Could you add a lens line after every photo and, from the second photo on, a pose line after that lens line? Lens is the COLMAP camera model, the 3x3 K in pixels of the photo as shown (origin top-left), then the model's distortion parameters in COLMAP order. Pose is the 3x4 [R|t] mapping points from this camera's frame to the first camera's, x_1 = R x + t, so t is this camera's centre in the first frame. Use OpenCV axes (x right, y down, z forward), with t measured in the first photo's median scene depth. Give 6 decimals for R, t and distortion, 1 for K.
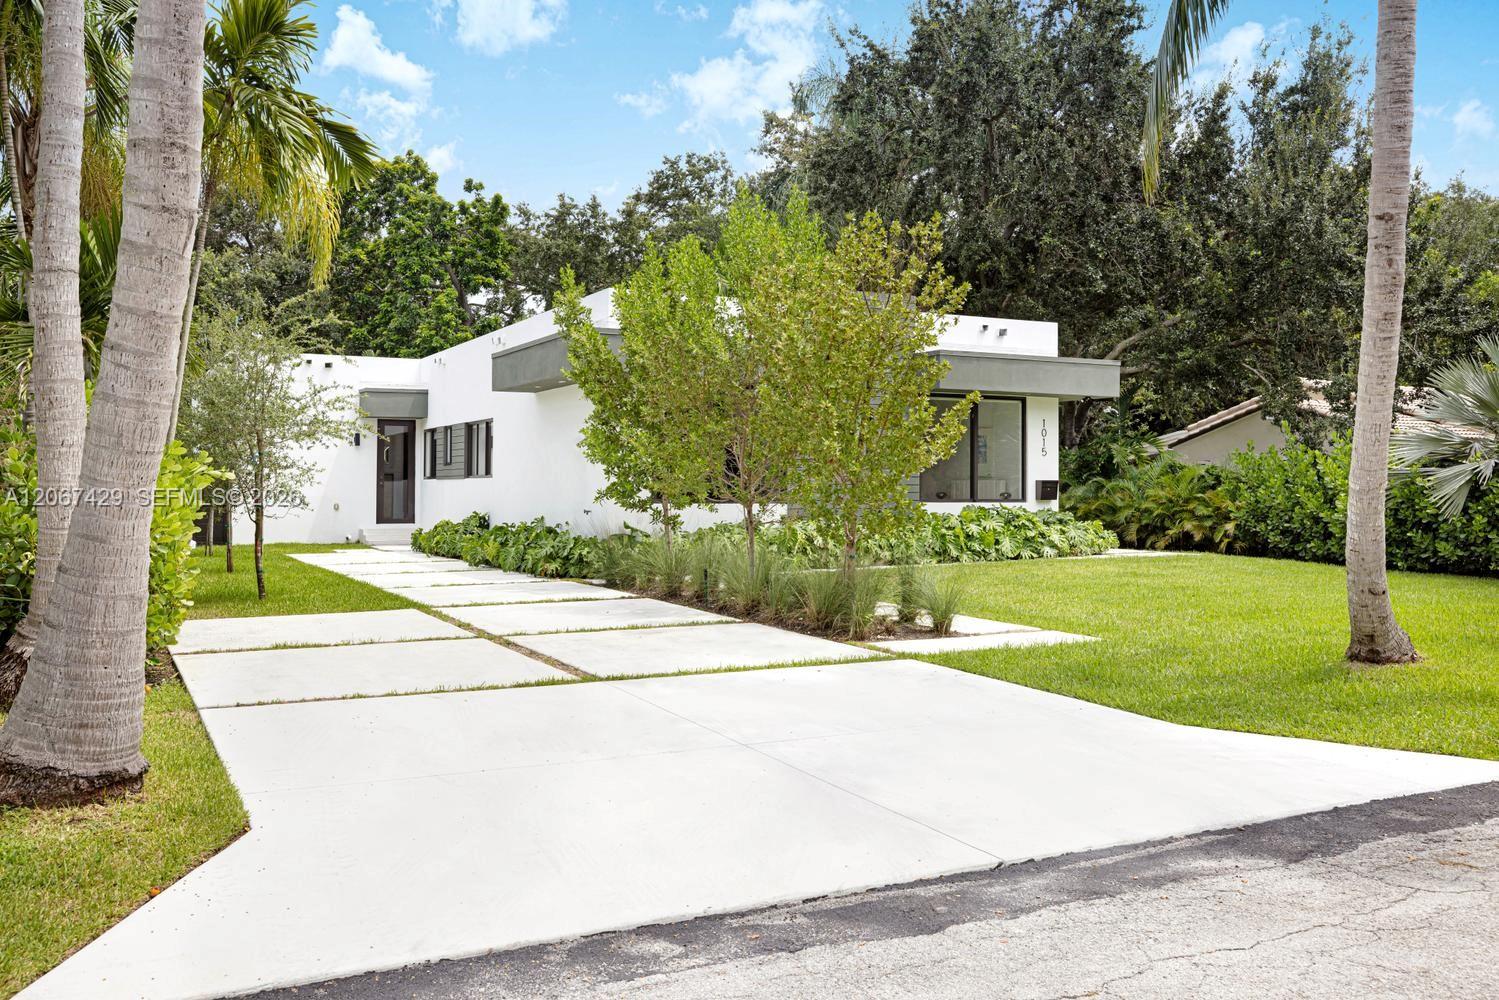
lens RADIAL K [[1294.4, 0, 749.8], [0, 1294.4, 497.6], [0, 0, 1]] dist [0.011128, -0.003104]
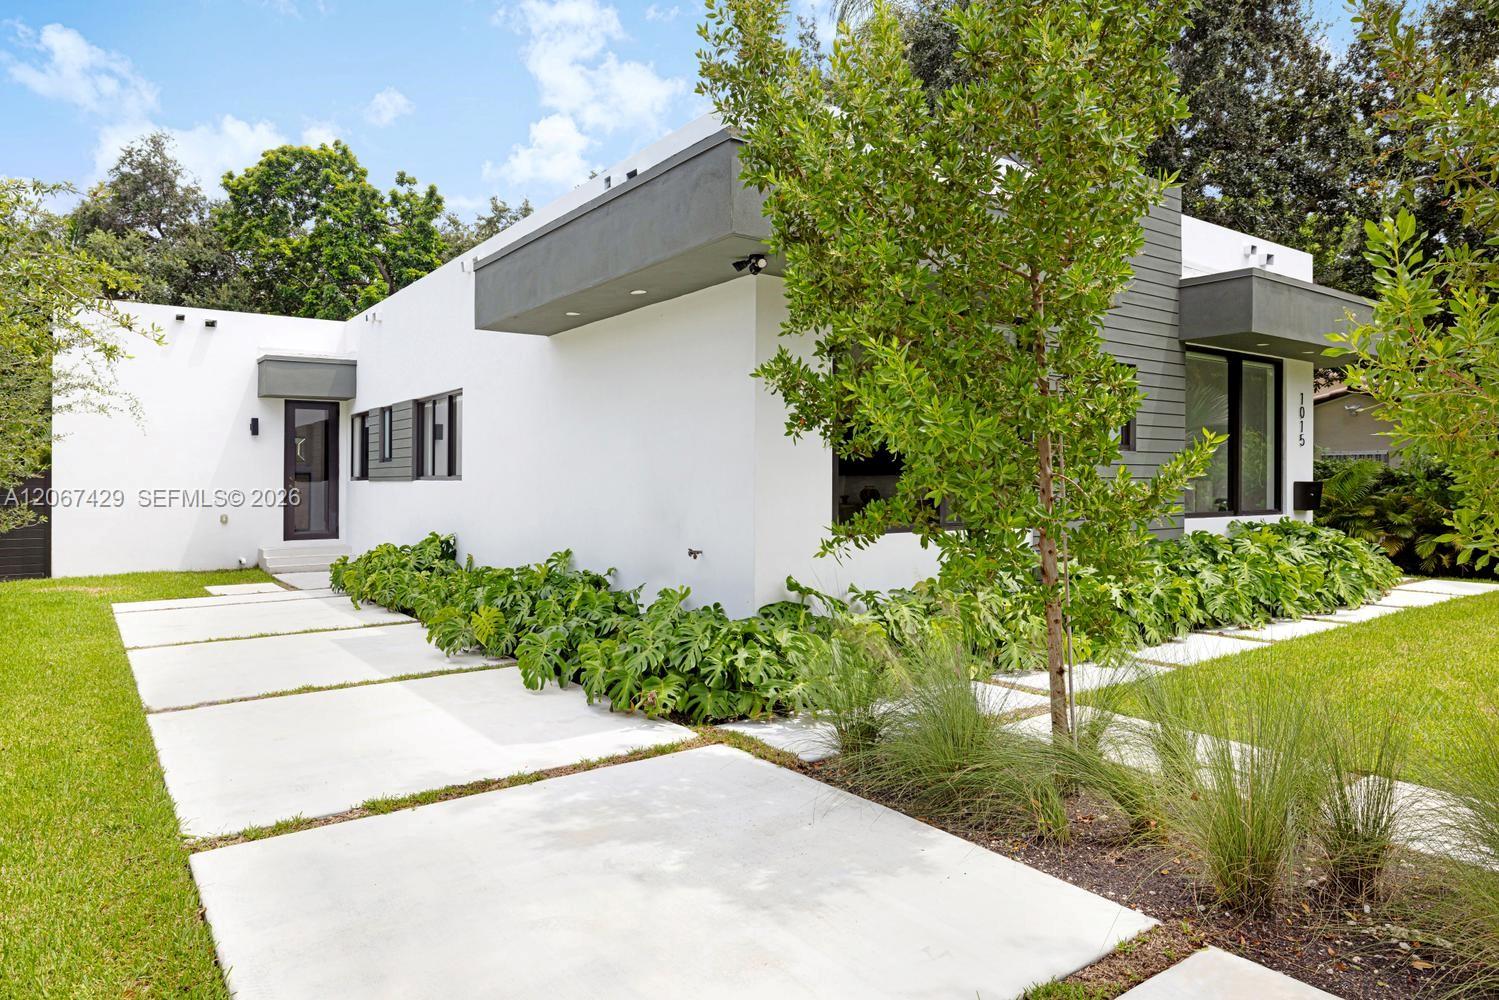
lens RADIAL K [[936.3, 0, 758.0], [0, 936.3, 476.0], [0, 0, 1]] dist [-0.000784, 0.003497]
pose [[0.987063, -0.003853, 0.160285, -0.104108], [0.005695, 0.999923, -0.011032, -0.009474], [-0.160230, 0.011802, 0.987009, 0.420264]]
